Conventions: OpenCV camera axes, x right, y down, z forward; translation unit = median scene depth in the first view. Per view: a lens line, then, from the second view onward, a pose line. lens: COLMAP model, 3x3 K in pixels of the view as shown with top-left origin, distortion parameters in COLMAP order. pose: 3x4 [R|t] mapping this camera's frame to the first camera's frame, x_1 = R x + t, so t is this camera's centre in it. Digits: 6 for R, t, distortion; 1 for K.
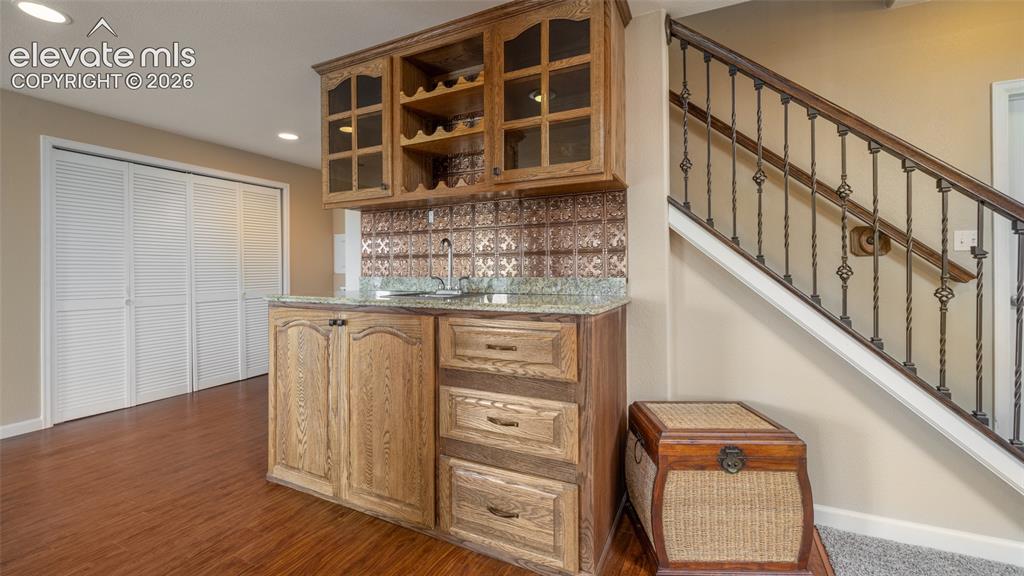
lens RADIAL K [[418.0, 0, 503.4], [0, 418.0, 267.0], [0, 0, 1]] dist [-0.000947, -0.000012]
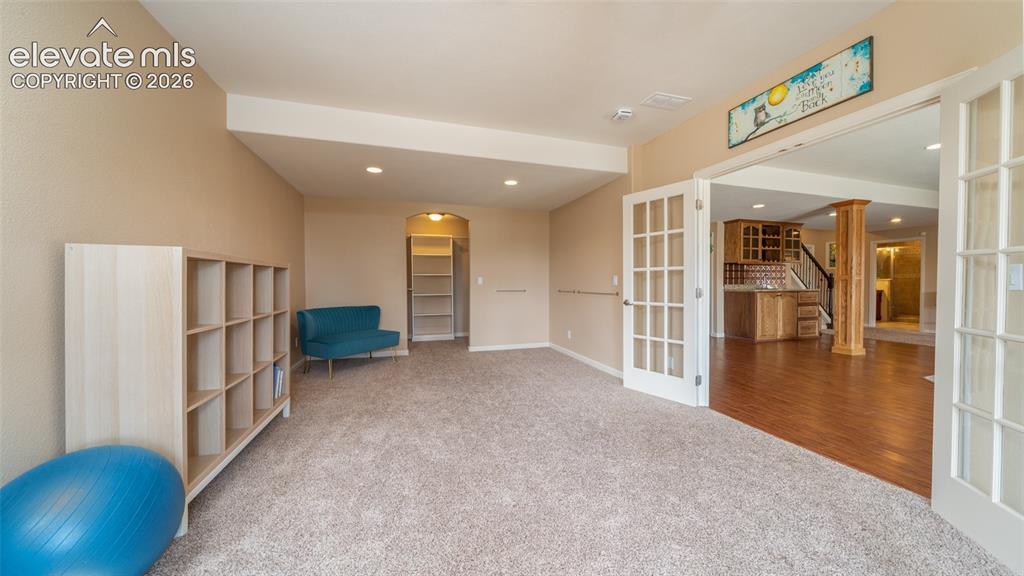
lens RADIAL K [[353.8, 0, 515.8], [0, 353.8, 286.5], [0, 0, 1]] dist [-0.006912, -0.000247]
pose [[0.713913, -0.008120, 0.700187, -3.947383], [-0.002385, 0.999899, 0.014027, 0.002570], [-0.700230, -0.011684, 0.713822, 0.296363]]
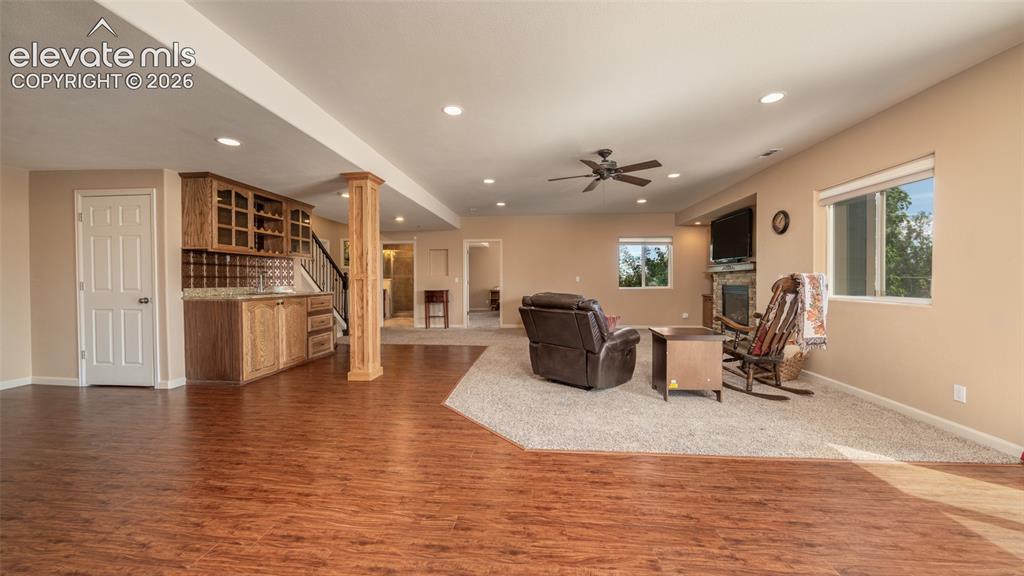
lens RADIAL K [[353.8, 0, 512.4], [0, 353.8, 286.0], [0, 0, 1]] dist [-0.006912, -0.000247]
pose [[-0.365409, -0.010443, 0.930788, -2.606246], [0.003086, 0.999918, 0.012431, -0.003129], [-0.930842, 0.007415, -0.365347, 0.374655]]
